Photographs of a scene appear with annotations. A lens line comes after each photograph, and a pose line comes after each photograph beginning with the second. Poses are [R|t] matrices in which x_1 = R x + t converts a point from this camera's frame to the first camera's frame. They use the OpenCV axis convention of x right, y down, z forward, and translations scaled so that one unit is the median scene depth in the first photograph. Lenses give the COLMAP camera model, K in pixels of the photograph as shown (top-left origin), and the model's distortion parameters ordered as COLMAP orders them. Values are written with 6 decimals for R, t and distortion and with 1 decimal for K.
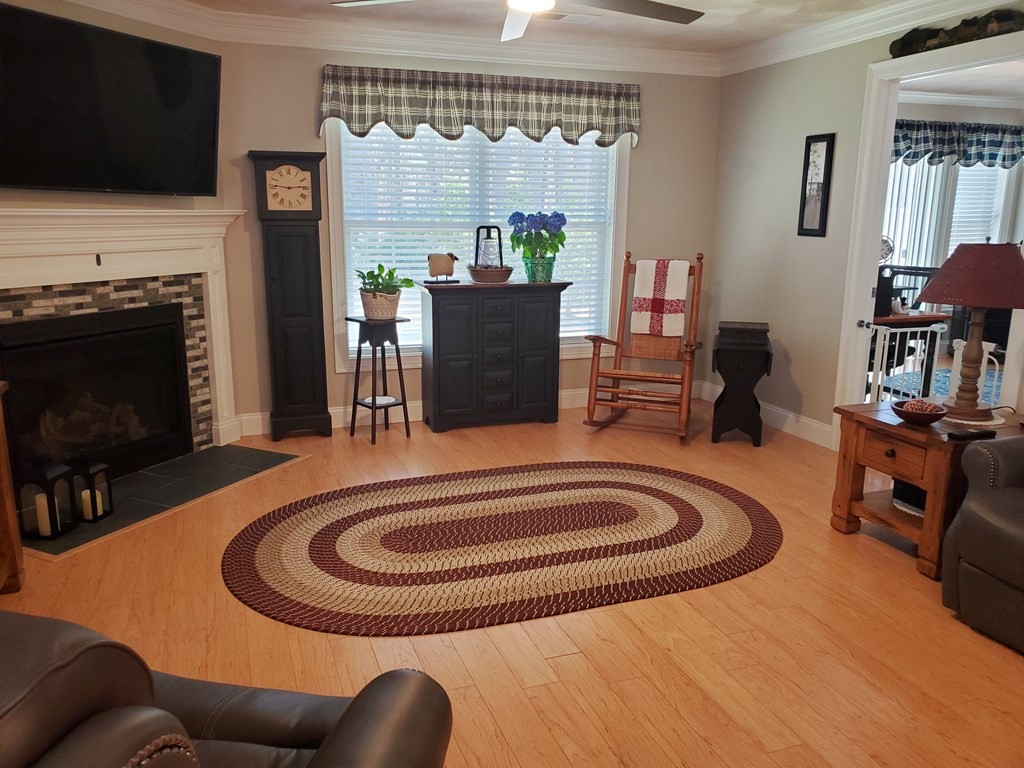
lens RADIAL K [[798.2, 0, 504.1], [0, 798.2, 389.8], [0, 0, 1]] dist [0.031597, -0.030889]
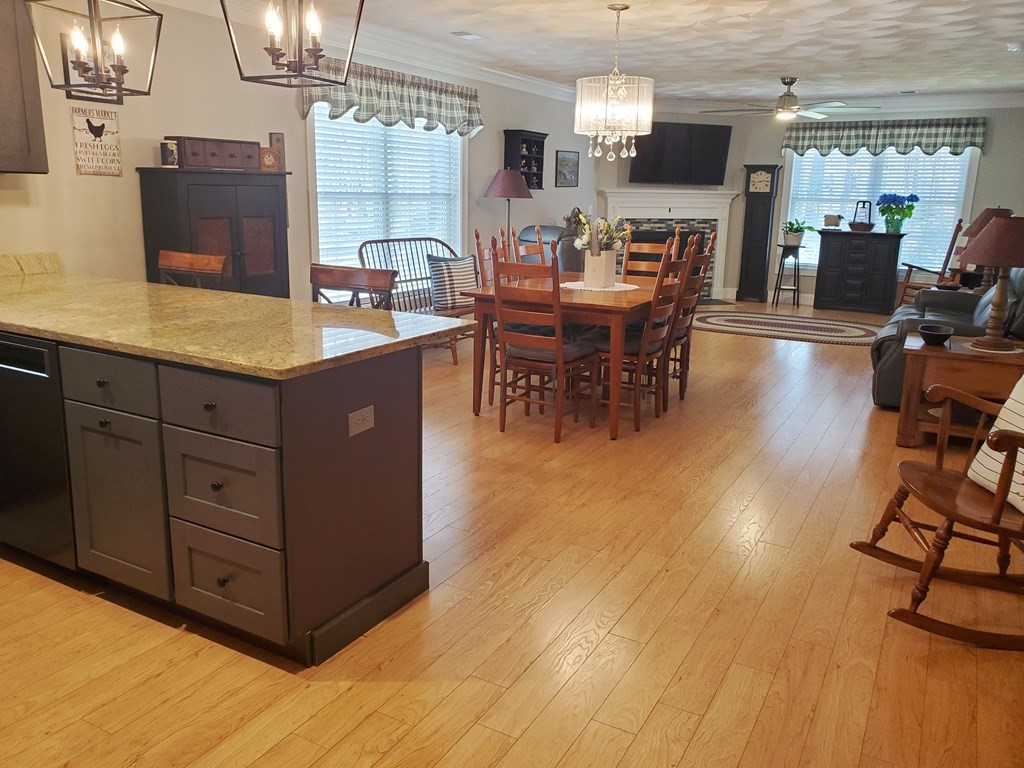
lens RADIAL K [[798.2, 0, 488.5], [0, 798.2, 368.6], [0, 0, 1]] dist [0.031597, -0.030889]
pose [[0.636633, 0.175058, -0.751034, 0.933673], [-0.181633, 0.980534, 0.074586, 0.204011], [0.749471, 0.088929, 0.656037, -0.878356]]
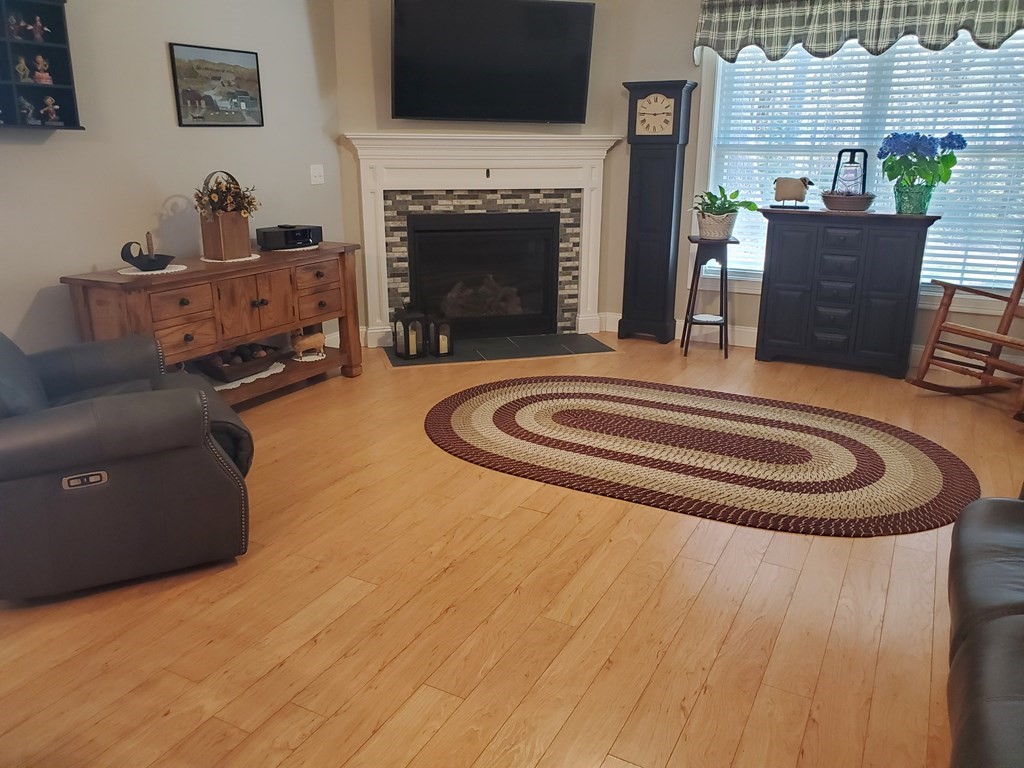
lens RADIAL K [[798.2, 0, 489.0], [0, 798.2, 372.3], [0, 0, 1]] dist [0.031597, -0.030889]
pose [[0.658894, 0.202188, -0.724554, 0.444709], [-0.162662, 0.978708, 0.125189, -0.002205], [0.734438, 0.035371, 0.677753, 0.080957]]
